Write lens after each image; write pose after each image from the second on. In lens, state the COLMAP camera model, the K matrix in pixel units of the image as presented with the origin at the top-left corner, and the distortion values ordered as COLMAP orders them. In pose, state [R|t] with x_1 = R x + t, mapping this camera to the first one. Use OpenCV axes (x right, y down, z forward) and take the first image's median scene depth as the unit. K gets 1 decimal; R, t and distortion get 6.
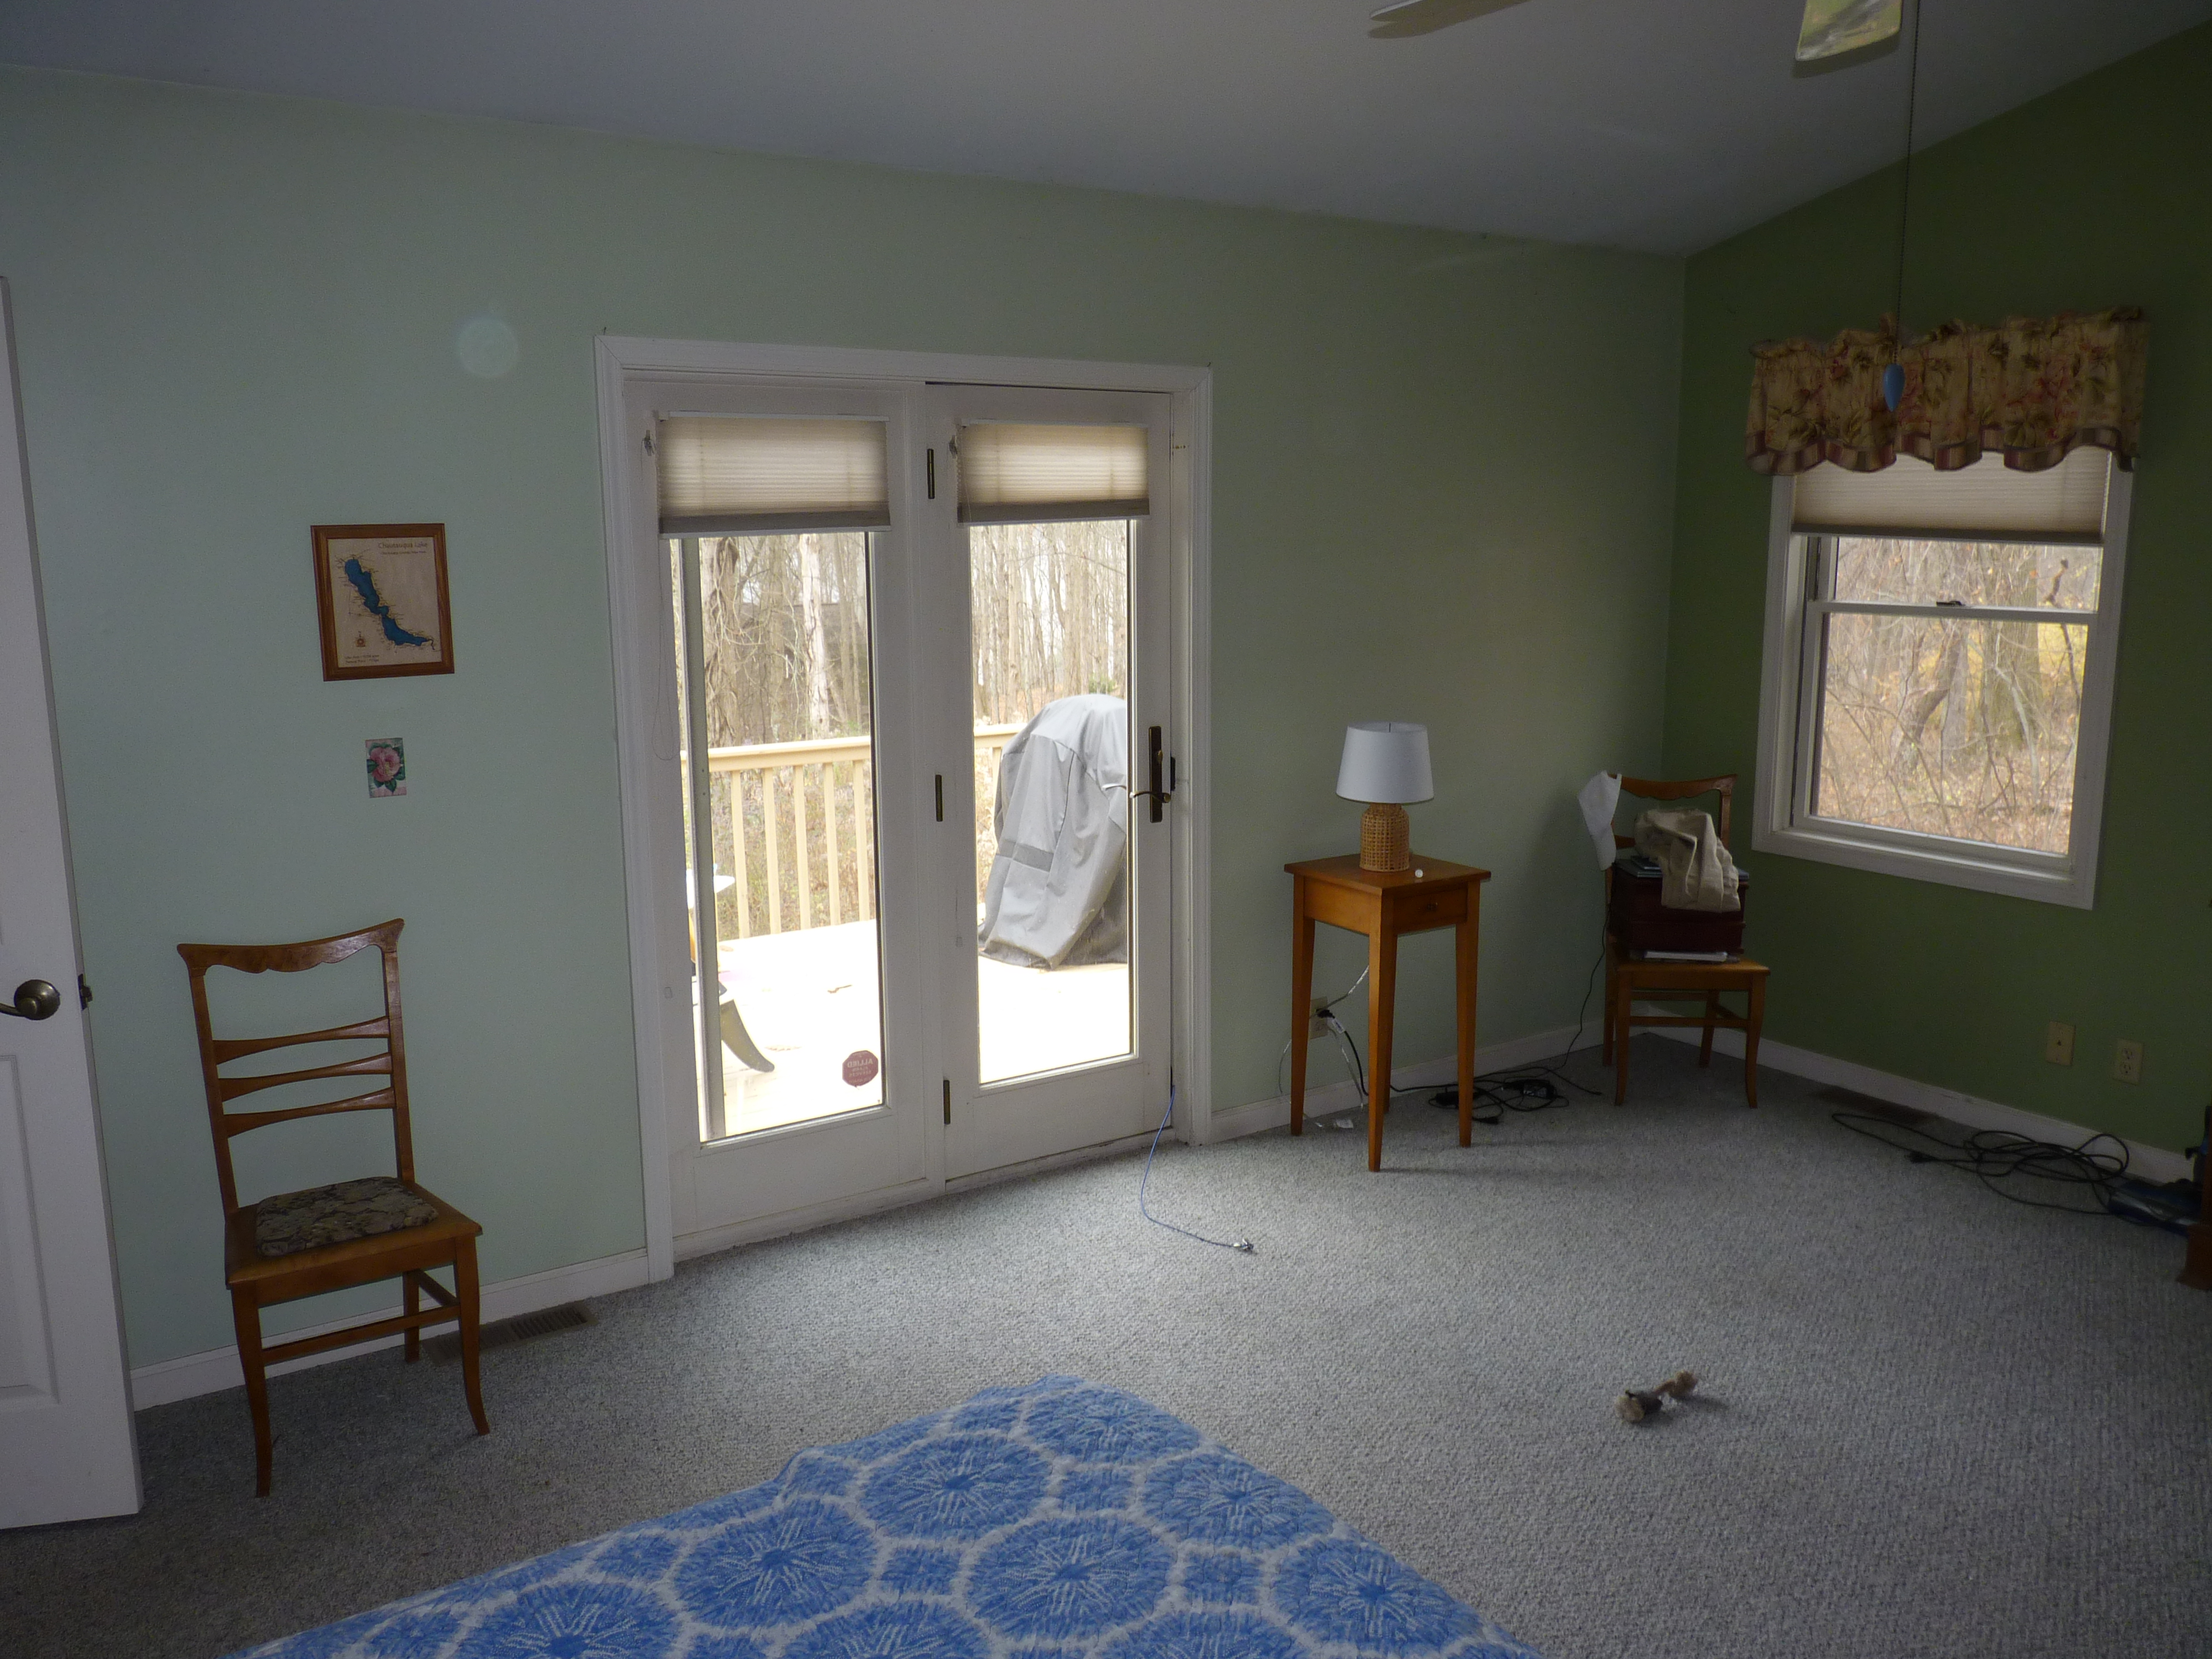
lens RADIAL K [[1765.9, 0, 1106.0], [0, 1765.9, 829.5], [0, 0, 1]] dist [0.001123, -0.004118]
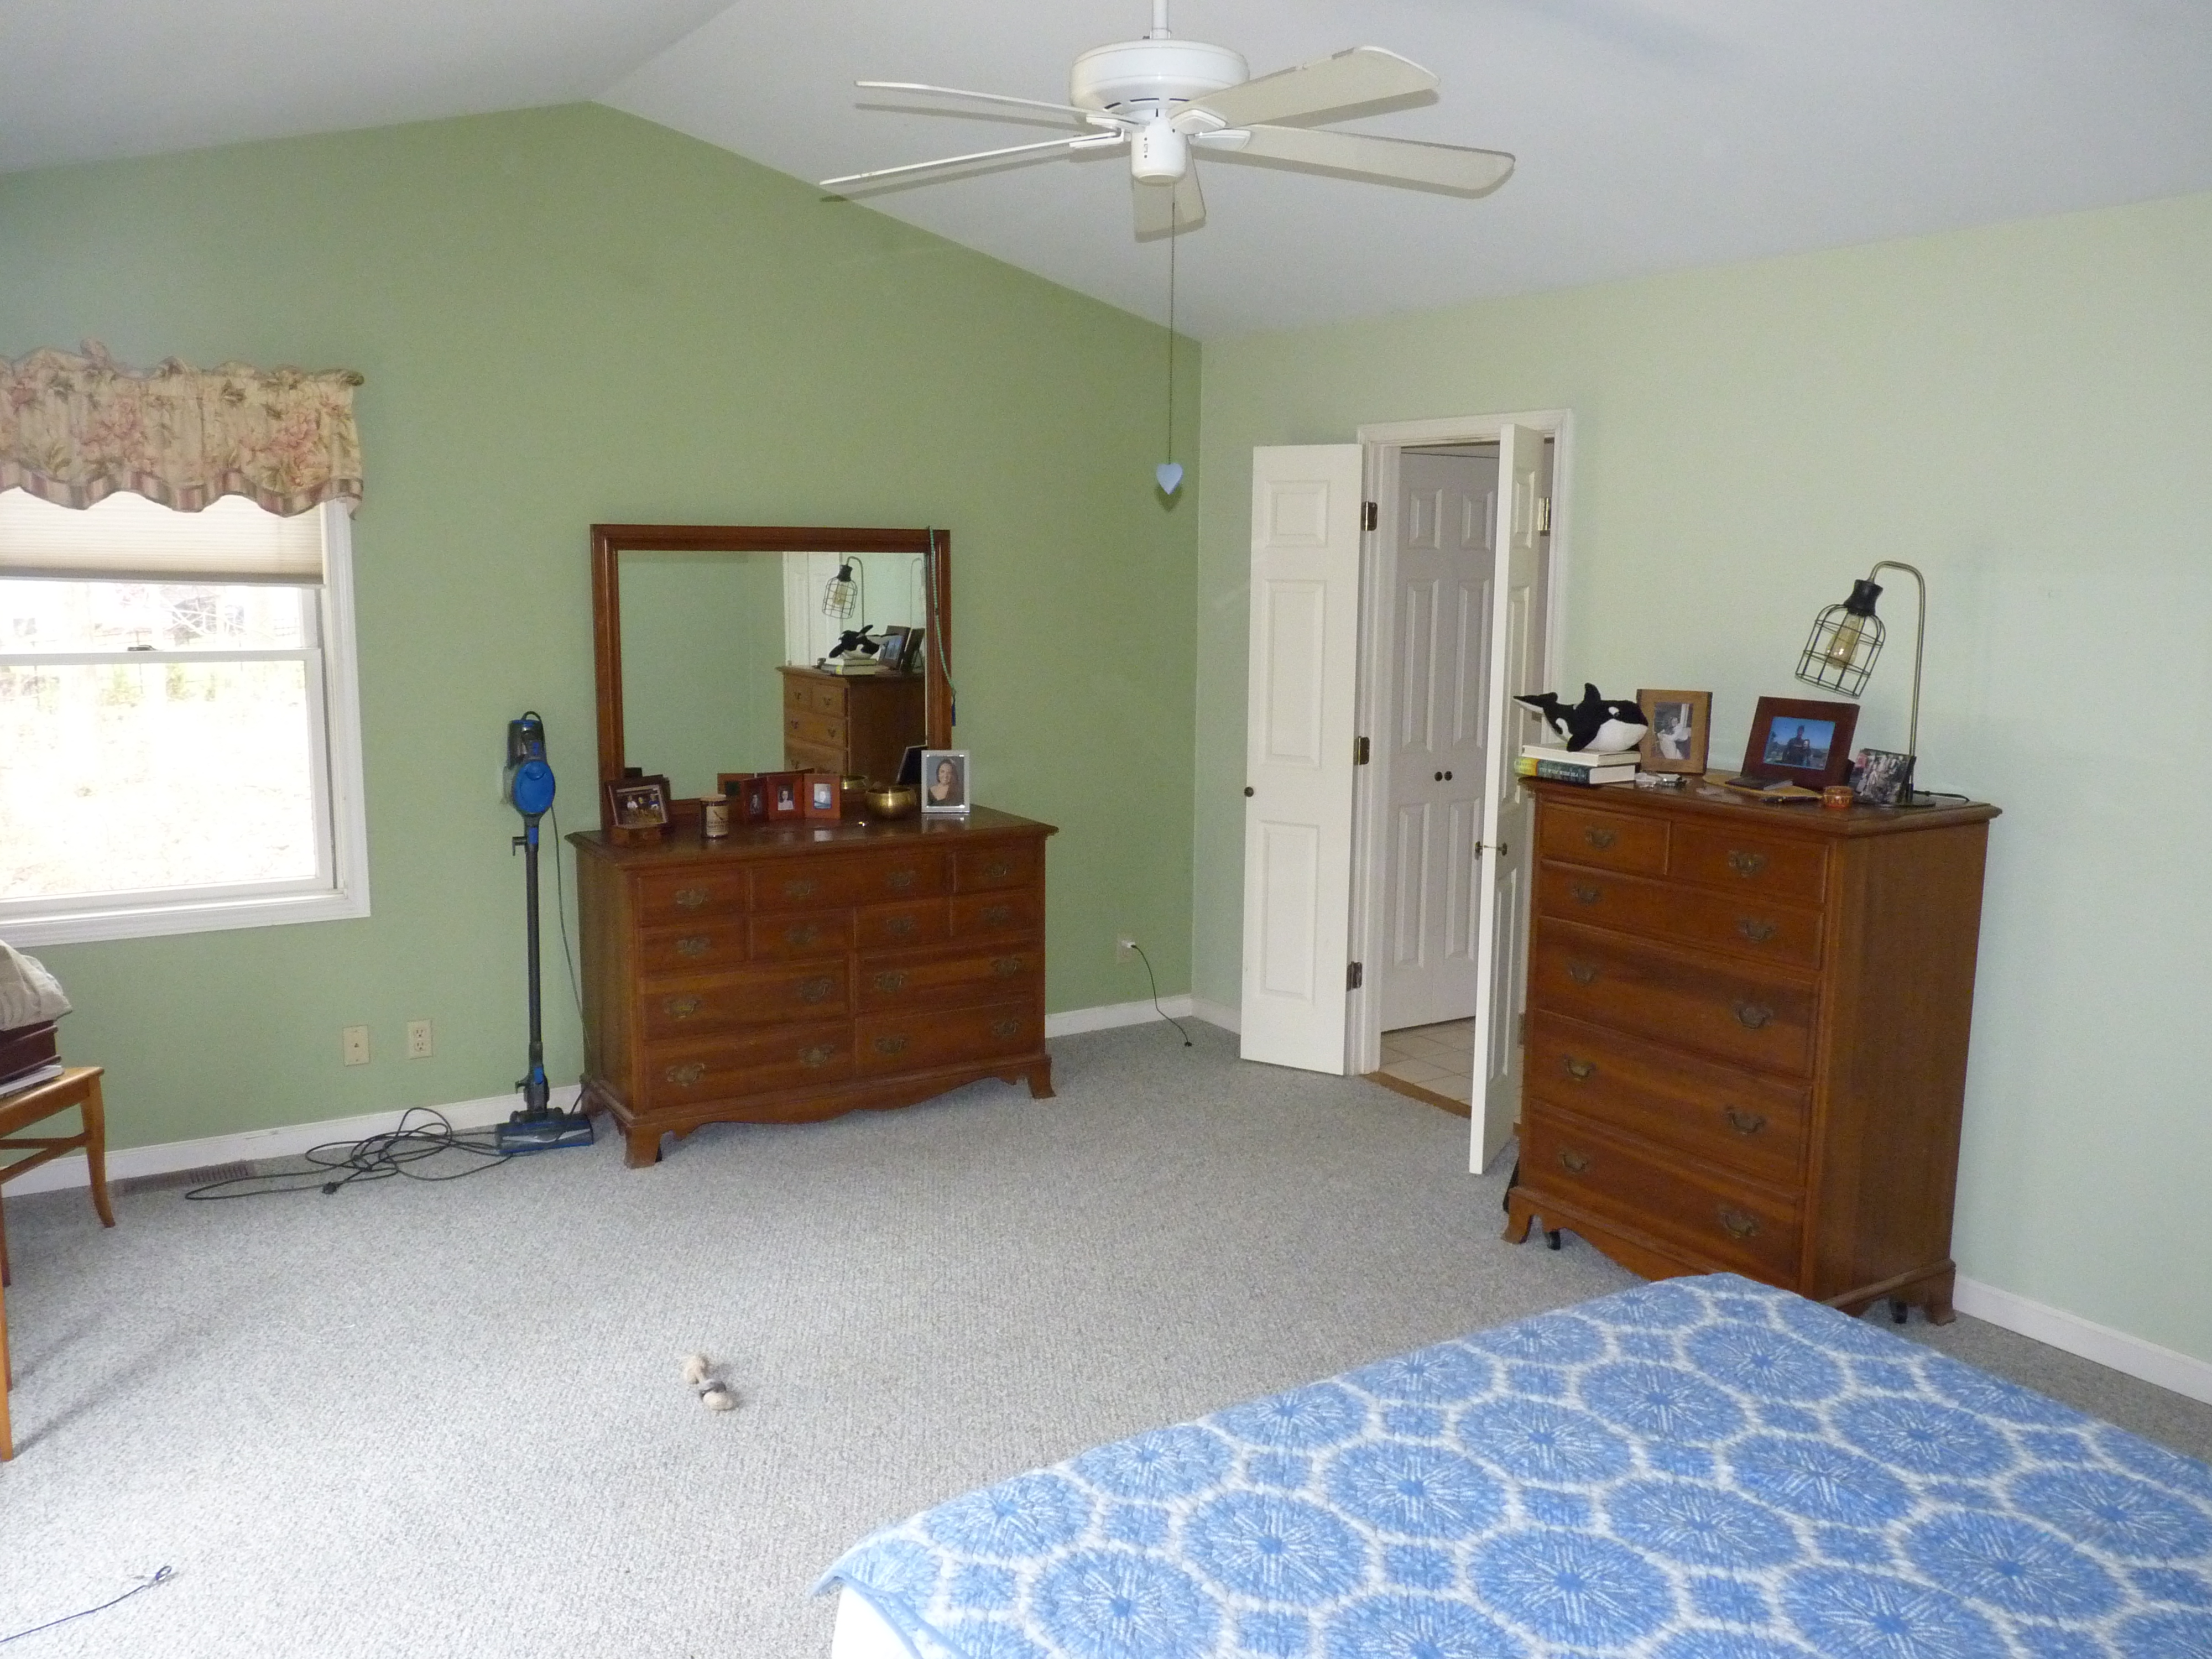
lens RADIAL K [[1732.7, 0, 1106.0], [0, 1732.7, 829.5], [0, 0, 1]] dist [-0.009411, -0.005339]
pose [[0.039796, -0.141497, 0.989138, -0.485708], [0.168421, 0.976709, 0.132943, -0.074022], [-0.984911, 0.161301, 0.062700, 0.476310]]
